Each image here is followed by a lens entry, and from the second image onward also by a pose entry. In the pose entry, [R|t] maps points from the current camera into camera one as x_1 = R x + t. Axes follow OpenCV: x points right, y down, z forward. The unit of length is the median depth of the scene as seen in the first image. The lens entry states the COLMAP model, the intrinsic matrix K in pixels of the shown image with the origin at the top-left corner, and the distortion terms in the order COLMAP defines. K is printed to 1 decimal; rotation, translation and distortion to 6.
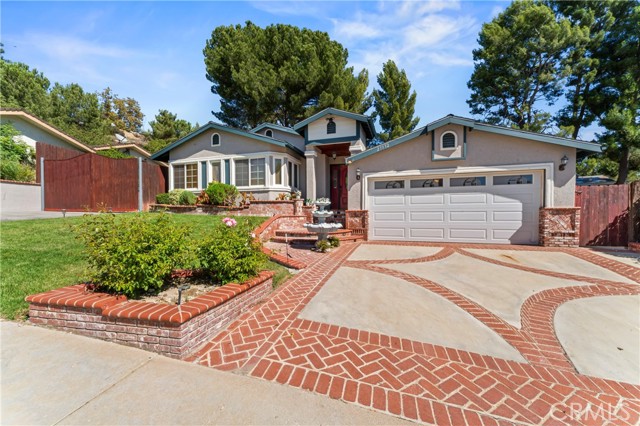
lens RADIAL K [[253.4, 0, 318.4], [0, 253.4, 216.1], [0, 0, 1]] dist [0.000613, 0.000176]
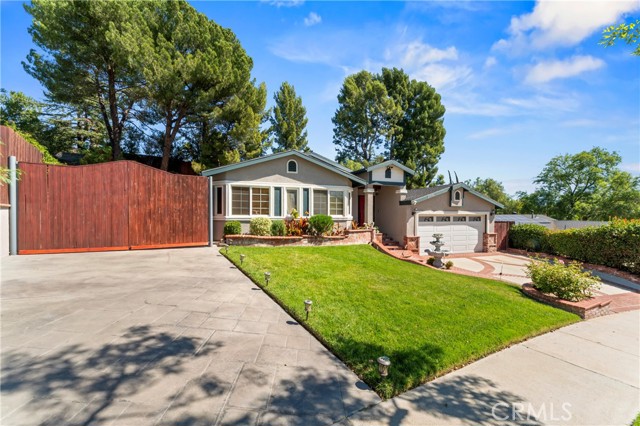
lens RADIAL K [[253.4, 0, 318.4], [0, 253.4, 216.1], [0, 0, 1]] dist [0.000613, 0.000176]
pose [[0.780937, 0.003899, 0.624598, -0.988029], [-0.002619, 0.999992, -0.002968, -0.112471], [-0.624604, 0.000681, 0.780941, 0.176300]]
